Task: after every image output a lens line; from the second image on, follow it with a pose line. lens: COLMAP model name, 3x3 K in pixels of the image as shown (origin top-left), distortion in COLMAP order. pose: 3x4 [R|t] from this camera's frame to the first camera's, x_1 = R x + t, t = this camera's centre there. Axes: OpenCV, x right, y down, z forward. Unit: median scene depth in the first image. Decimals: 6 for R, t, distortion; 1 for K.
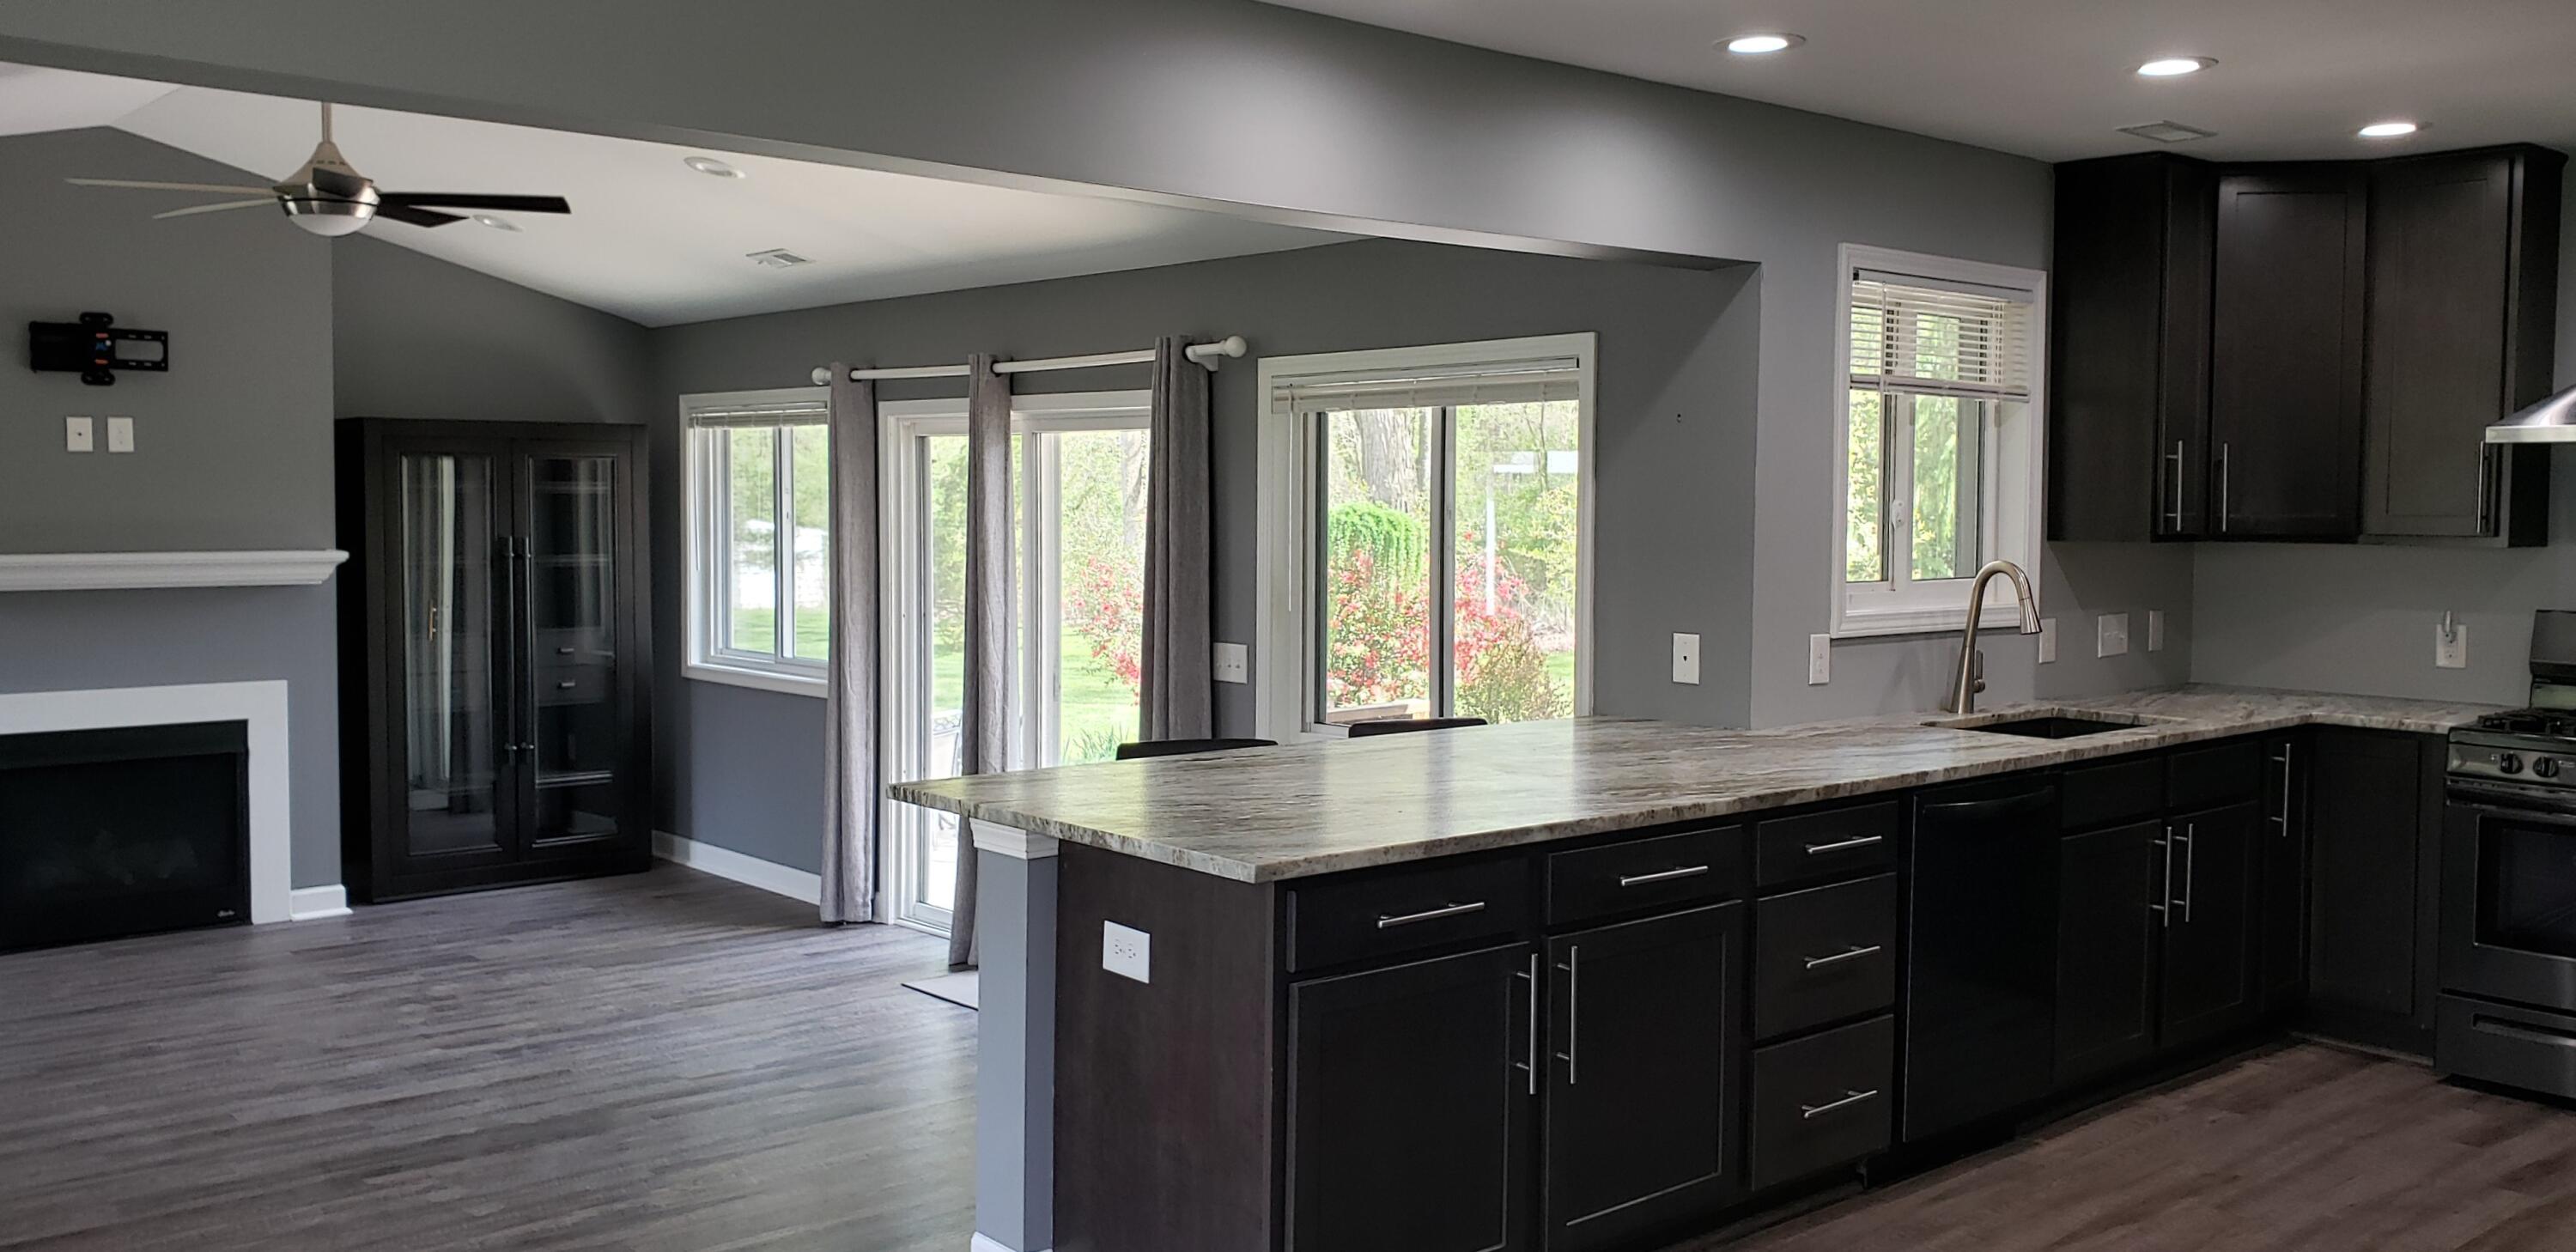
lens RADIAL K [[2060.0, 0, 1250.0], [0, 2060.0, 600.1], [0, 0, 1]] dist [0.144482, -0.368460]
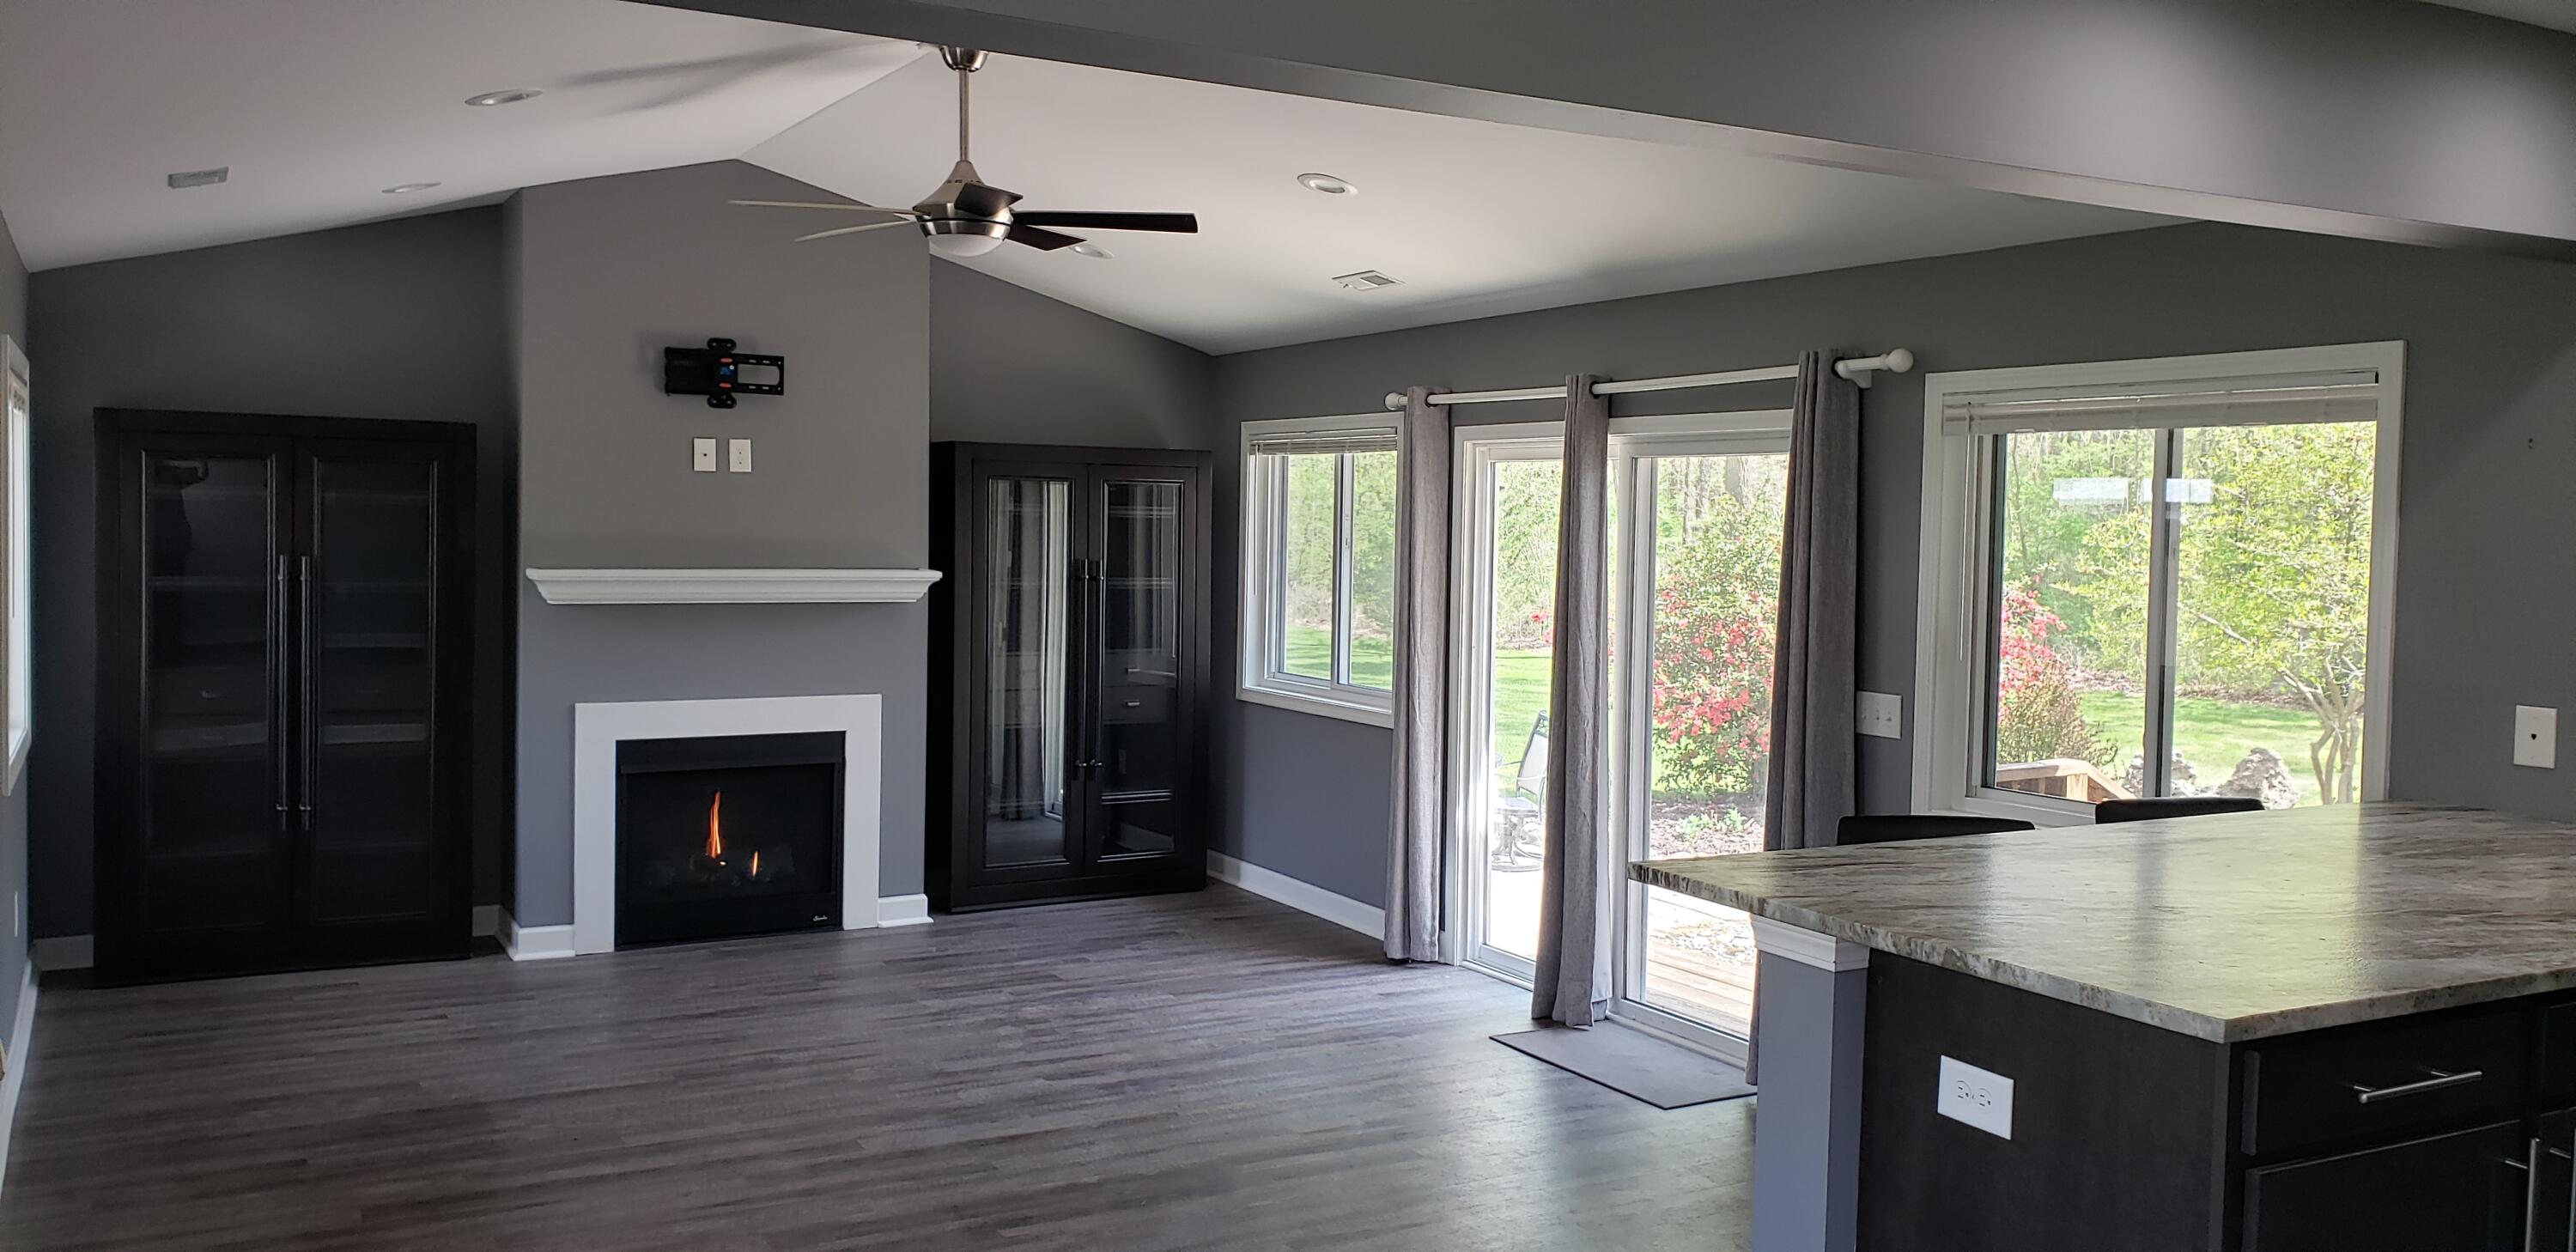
lens RADIAL K [[1971.2, 0, 1274.8], [0, 1971.2, 613.0], [0, 0, 1]] dist [0.009375, 0.007012]
pose [[0.979776, 0.021622, -0.198926, -0.100354], [-0.022361, 0.999749, -0.001469, -0.006636], [0.198844, 0.005887, 0.980013, 0.106370]]
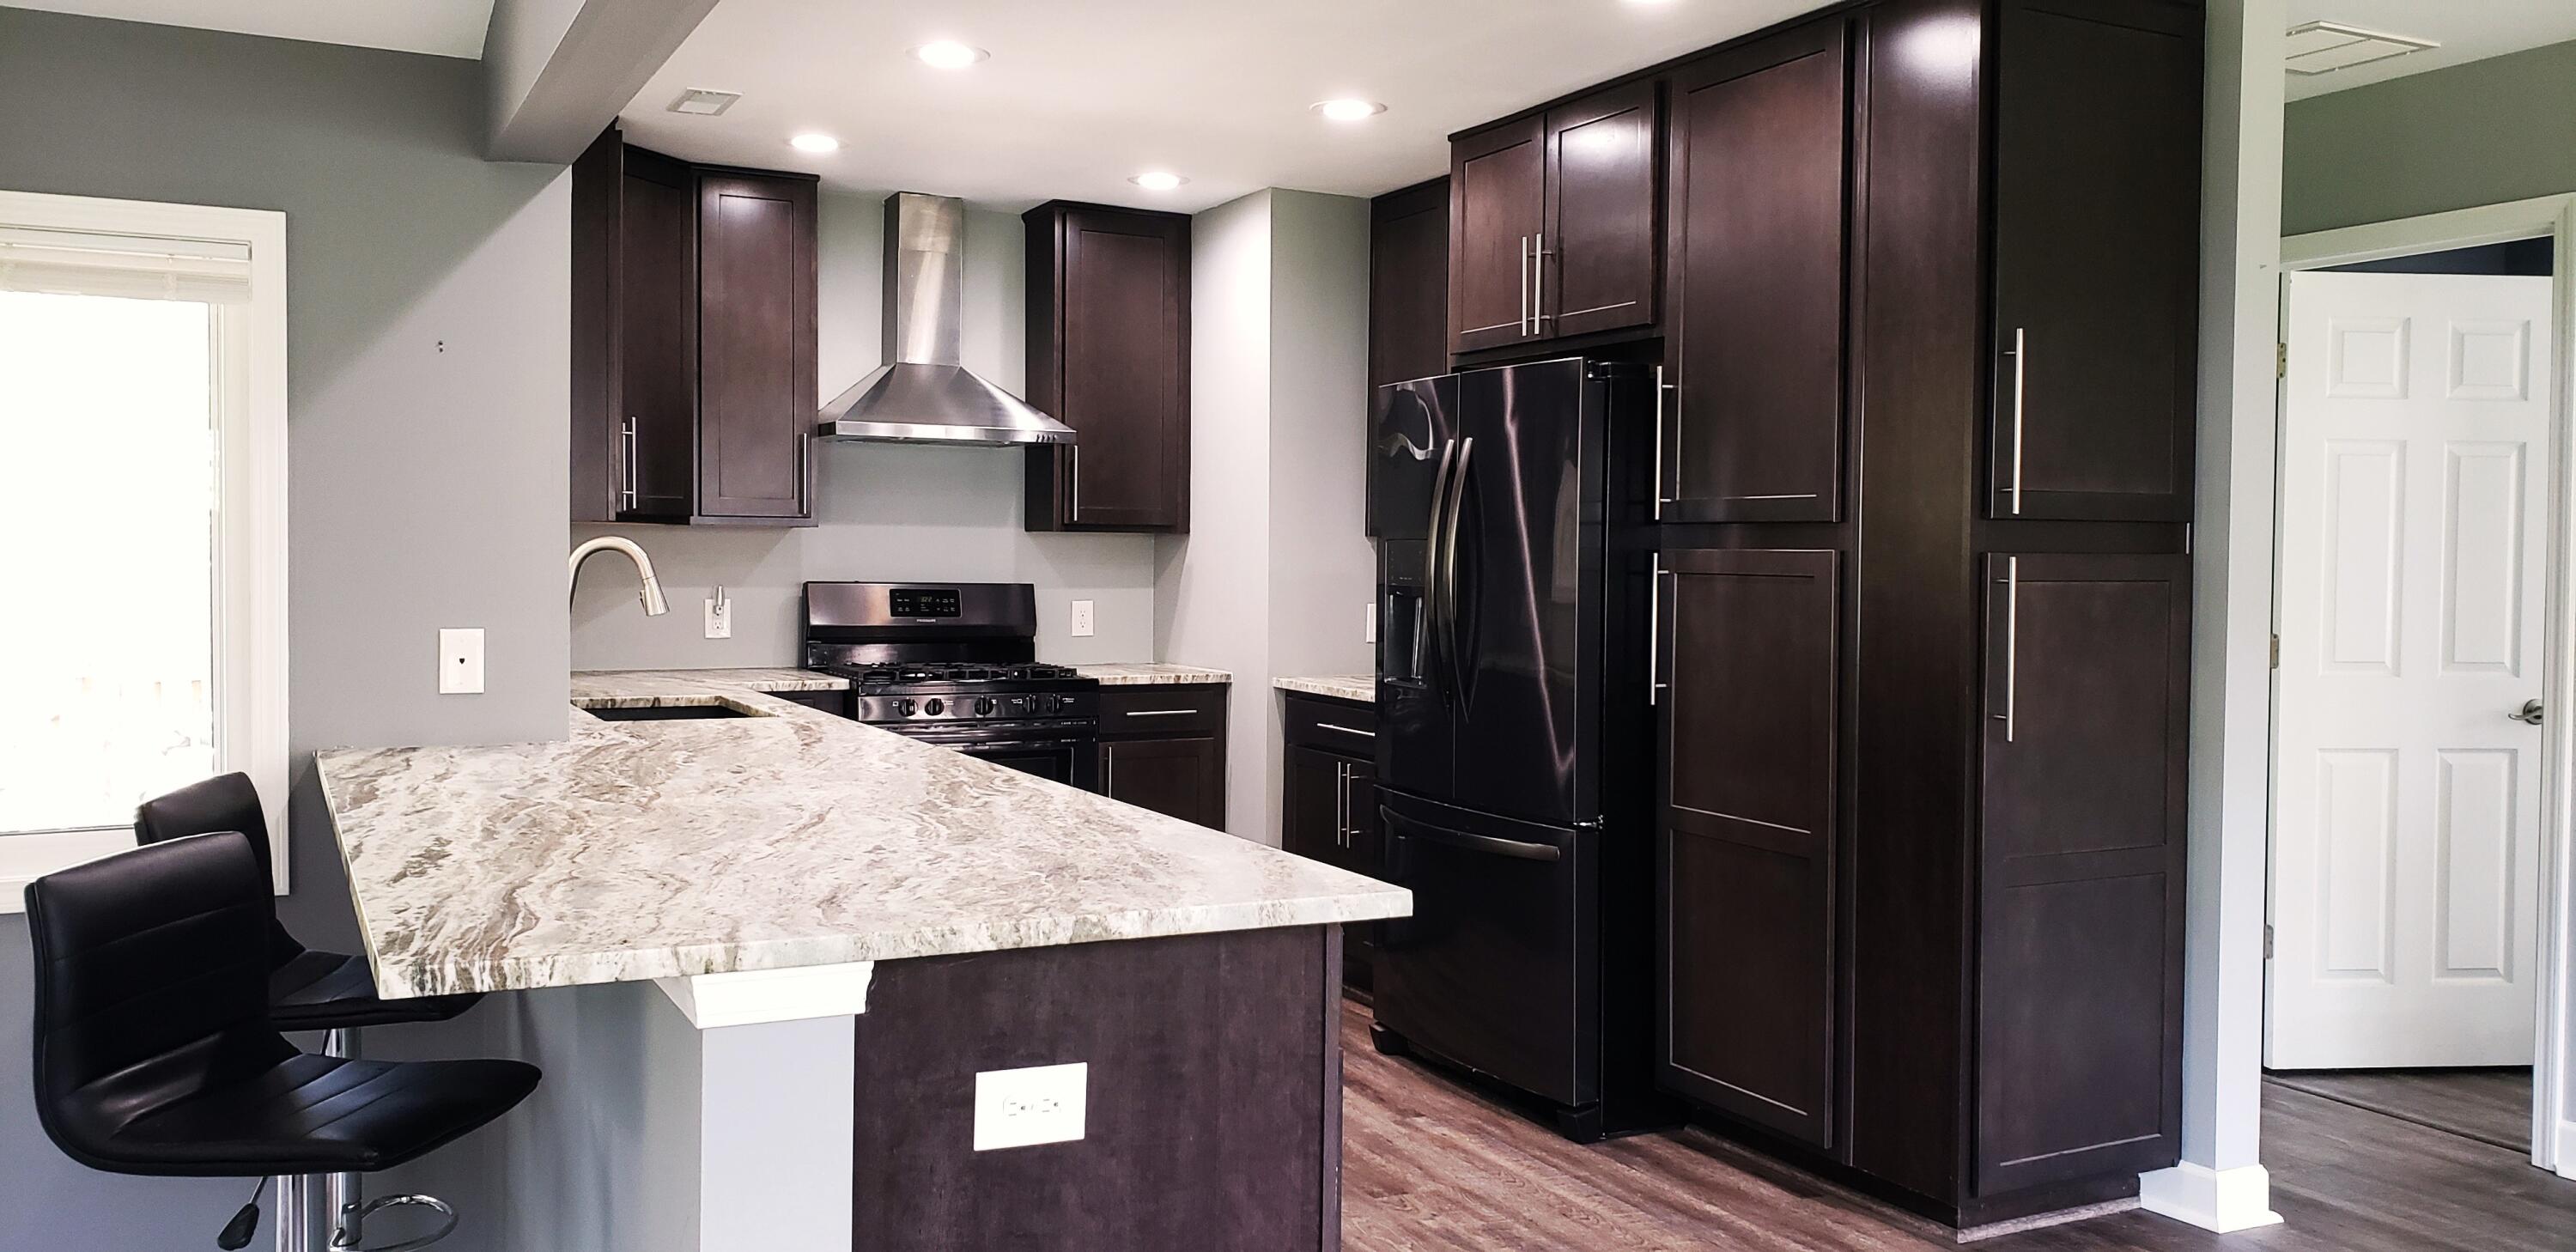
lens RADIAL K [[1984.1, 0, 1284.5], [0, 1984.1, 561.4], [0, 0, 1]] dist [0.034026, -0.000157]
pose [[0.227799, -0.011370, 0.973642, -0.356835], [0.041683, 0.999129, 0.001915, 0.002141], [-0.972816, 0.040148, 0.228074, 0.435843]]
